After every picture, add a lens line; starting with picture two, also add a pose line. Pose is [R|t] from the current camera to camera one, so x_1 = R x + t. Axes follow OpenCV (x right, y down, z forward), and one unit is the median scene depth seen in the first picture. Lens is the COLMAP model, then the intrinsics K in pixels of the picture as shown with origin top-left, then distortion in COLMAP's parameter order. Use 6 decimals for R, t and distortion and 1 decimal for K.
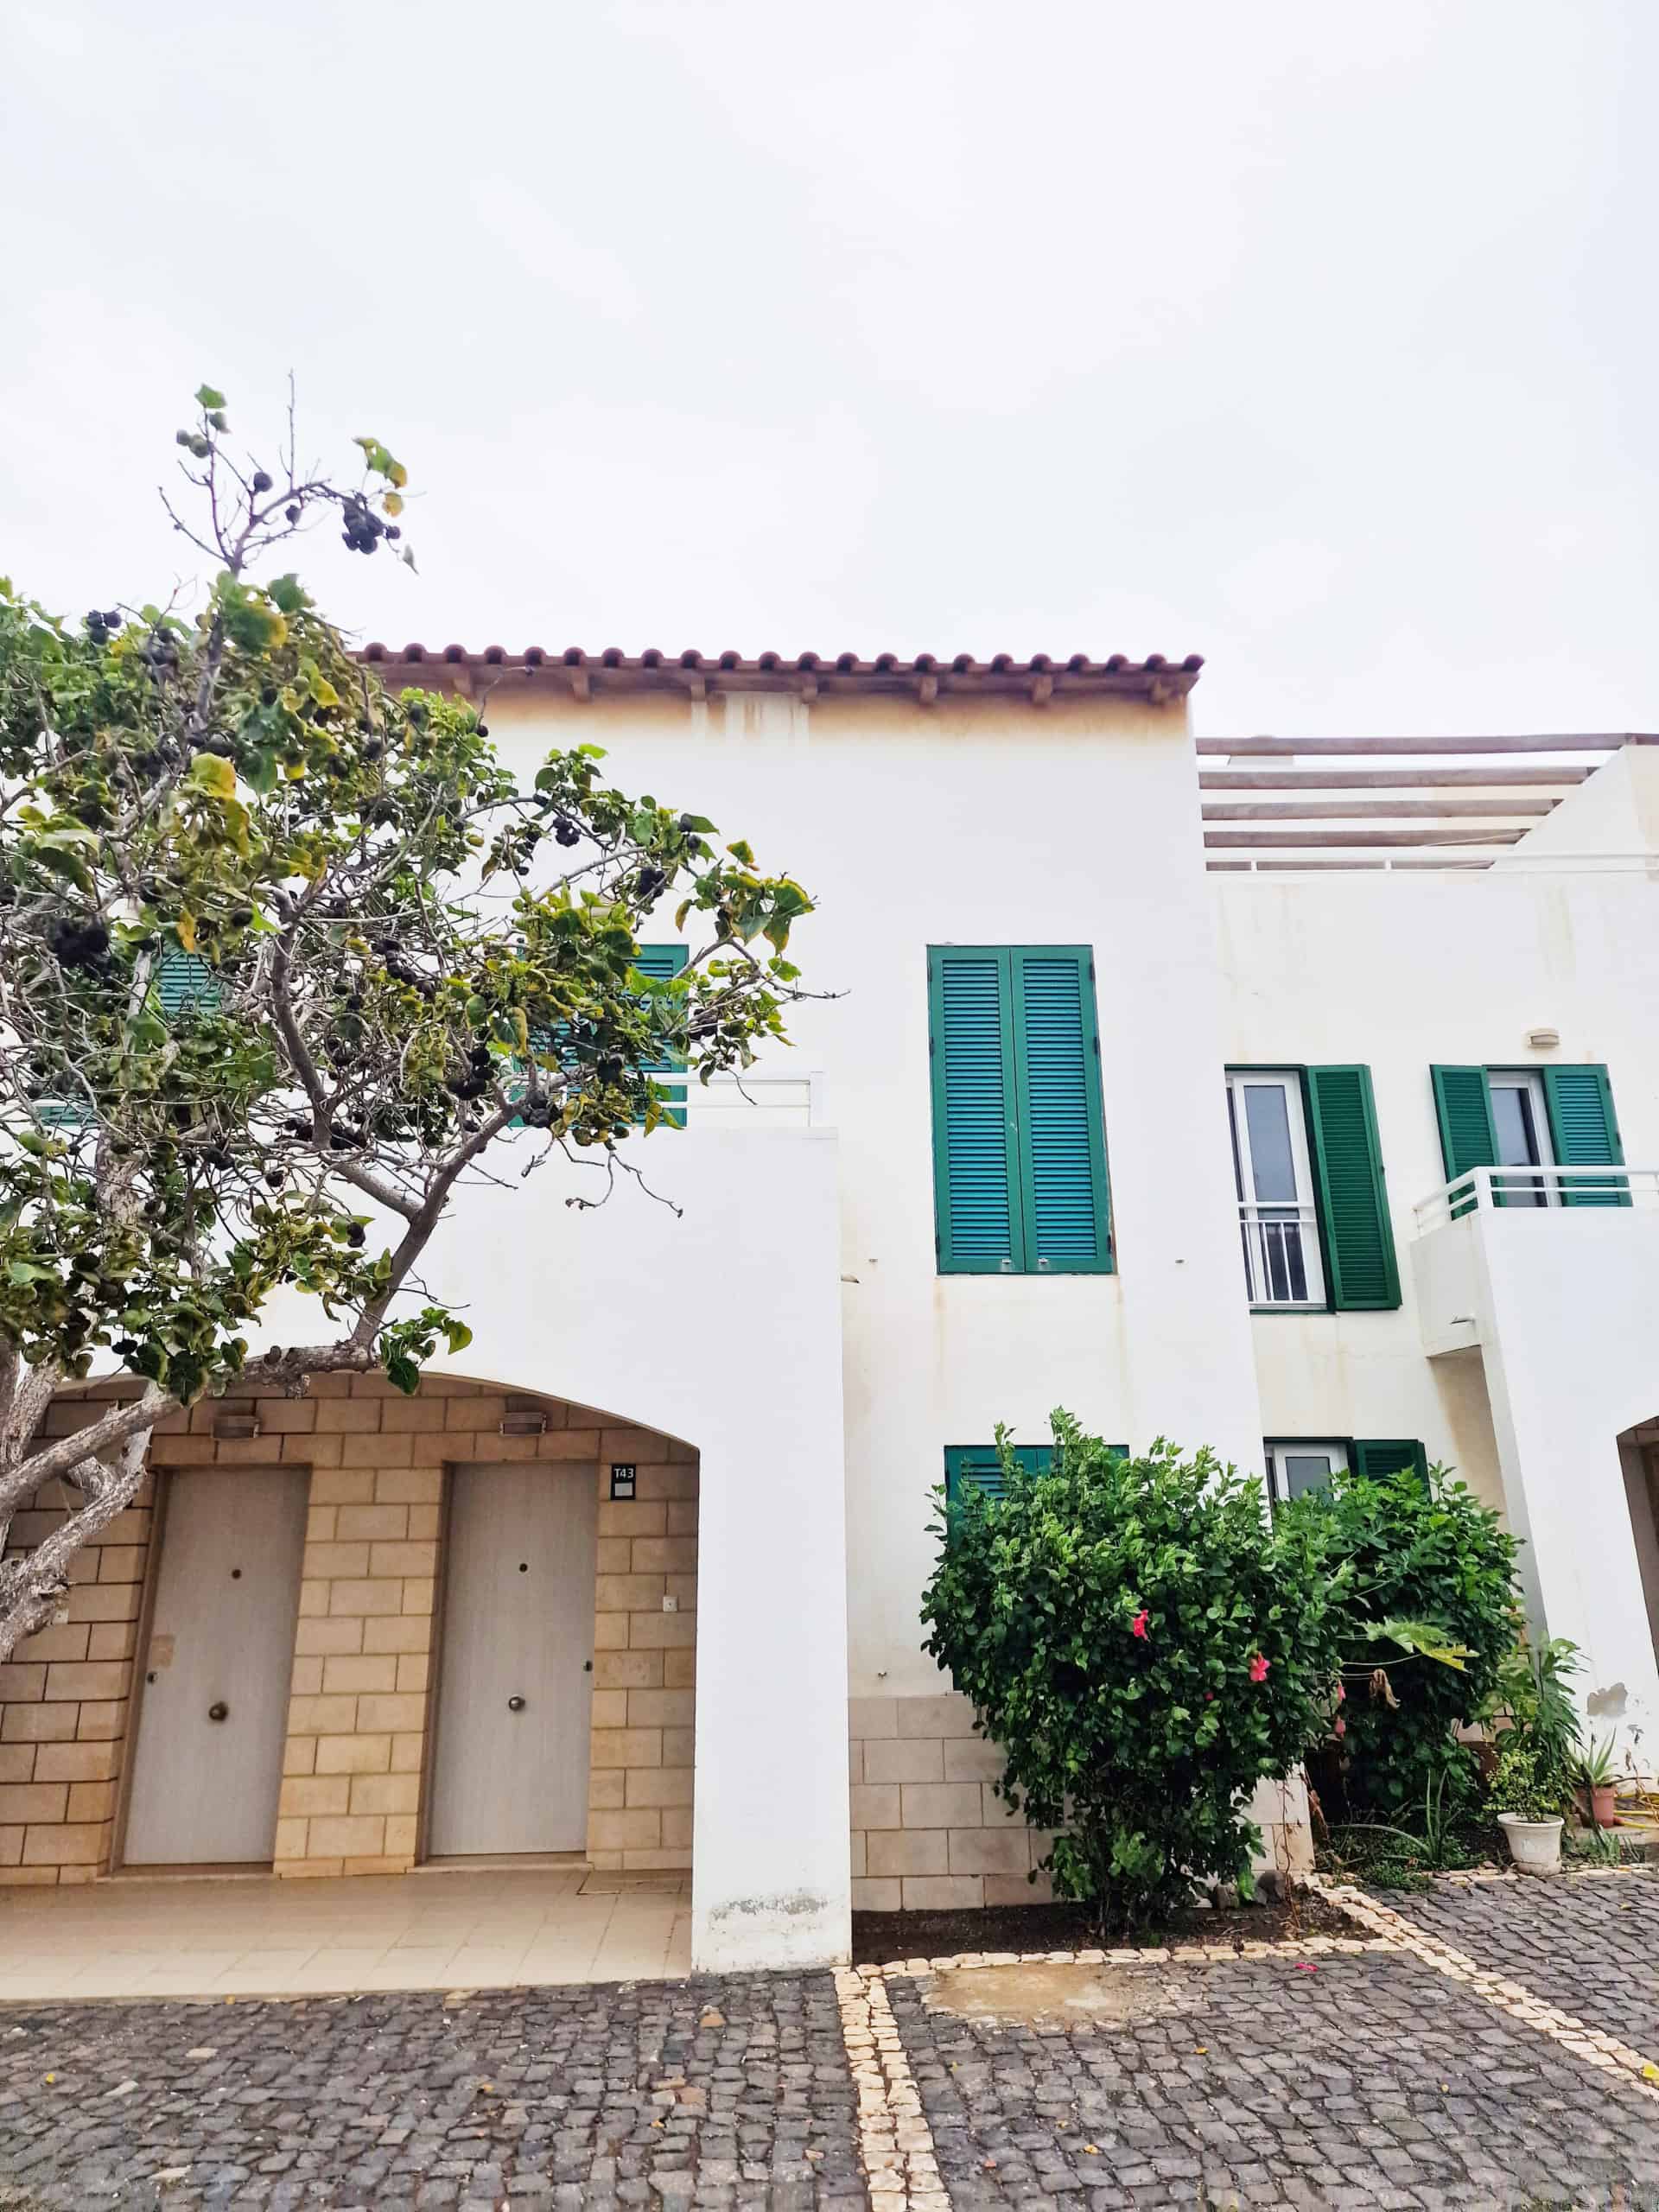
lens RADIAL K [[1473.4, 0, 829.5], [0, 1473.4, 1106.0], [0, 0, 1]] dist [0.004027, -0.001204]
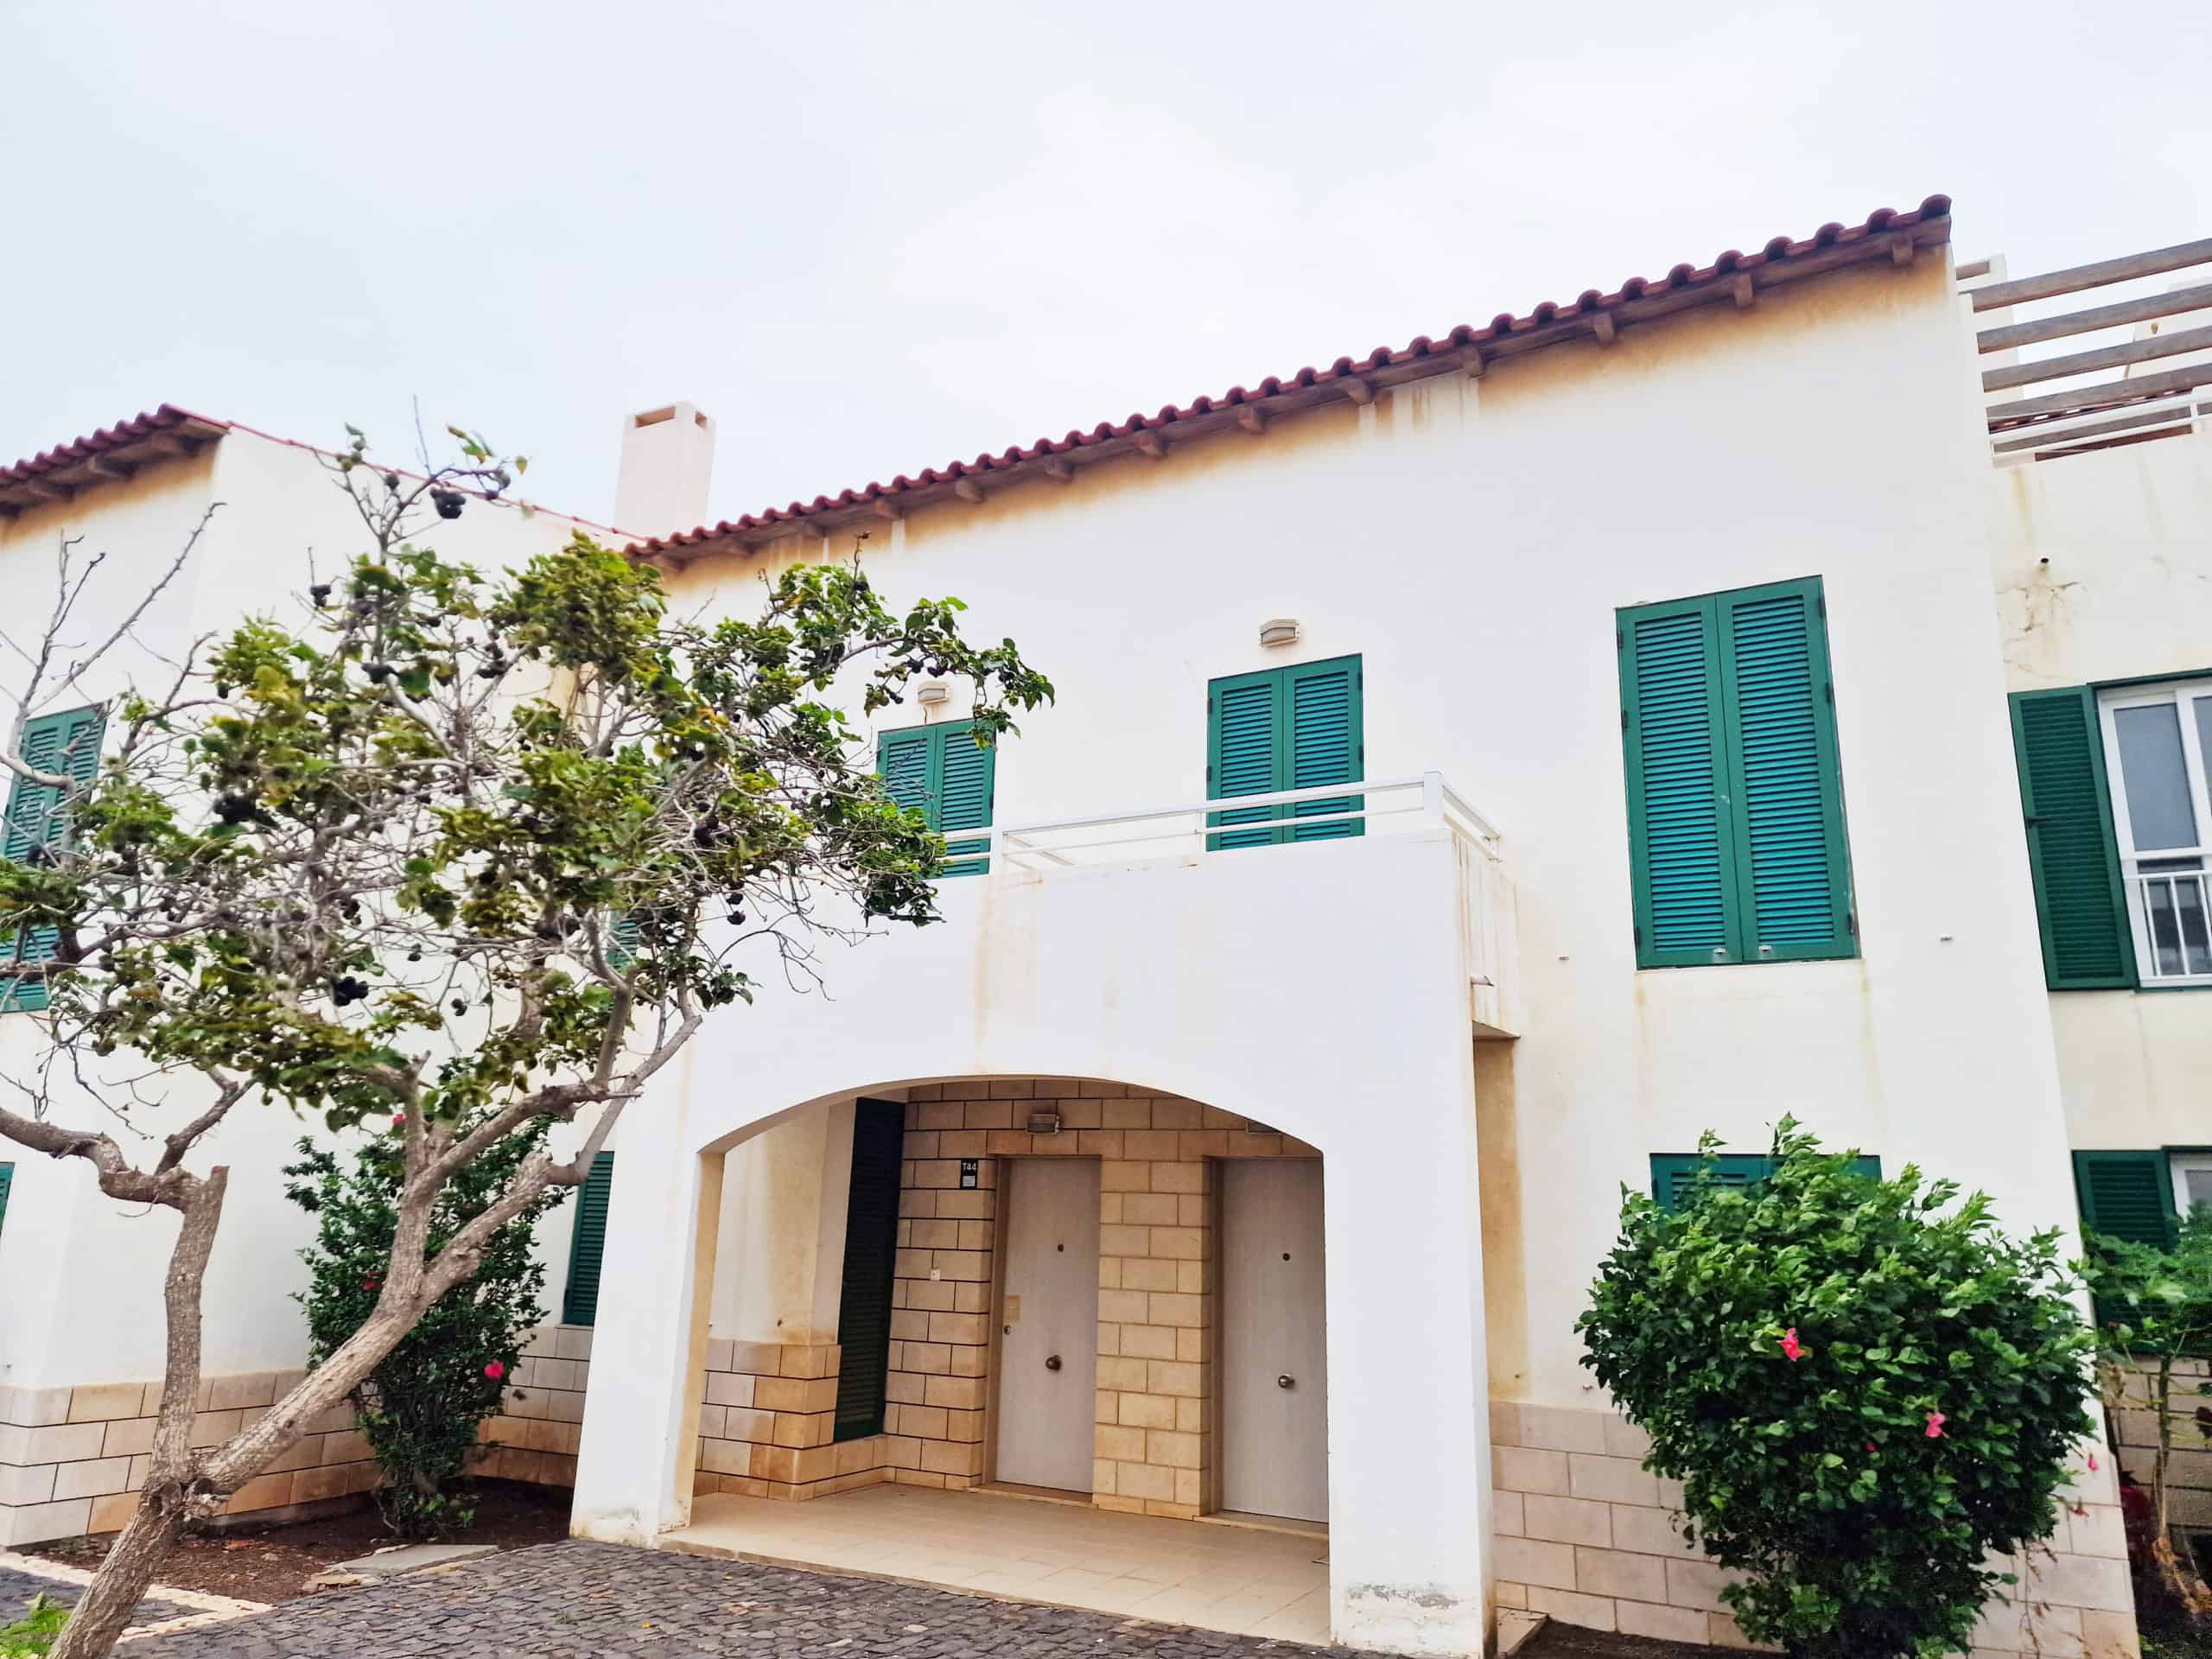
lens RADIAL K [[1462.4, 0, 1015.0], [0, 1462.4, 869.9], [0, 0, 1]] dist [0.075514, -0.094448]
pose [[0.838891, -0.084409, -0.537714, 0.239004], [0.107734, 0.994107, 0.012023, -0.000321], [0.533530, -0.068016, 0.843042, 0.014918]]
